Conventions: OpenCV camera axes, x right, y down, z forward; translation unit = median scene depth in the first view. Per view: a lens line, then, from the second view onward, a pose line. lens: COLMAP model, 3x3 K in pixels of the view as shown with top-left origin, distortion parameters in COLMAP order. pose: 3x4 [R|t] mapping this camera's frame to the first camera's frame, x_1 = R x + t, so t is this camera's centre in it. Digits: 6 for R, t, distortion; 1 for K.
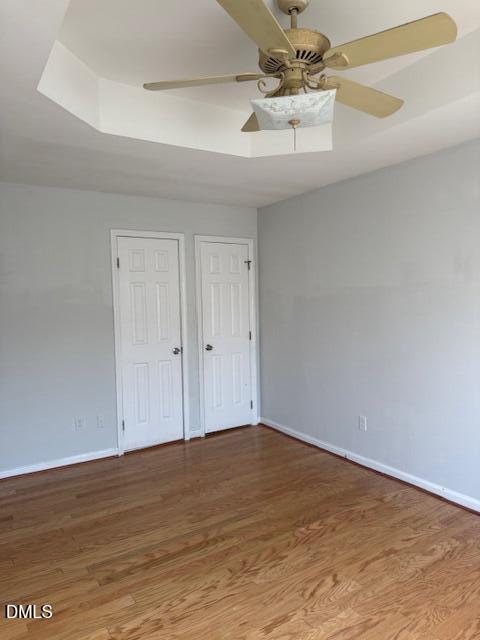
lens RADIAL K [[451.0, 0, 244.3], [0, 451.0, 317.7], [0, 0, 1]] dist [0.072368, -0.098428]
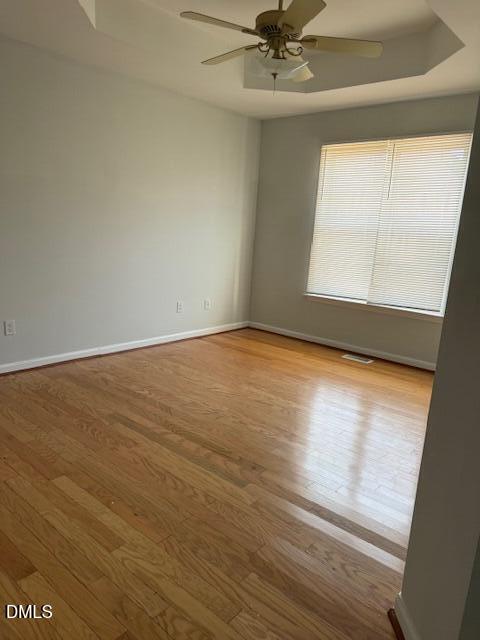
lens RADIAL K [[442.9, 0, 240.0], [0, 442.9, 320.0], [0, 0, 1]] dist [-0.001988, -0.095661]
pose [[-0.278836, -0.185282, 0.942296, -0.978689], [-0.002073, 0.981326, 0.192343, 0.058582], [-0.960336, 0.051679, -0.274013, 1.098613]]
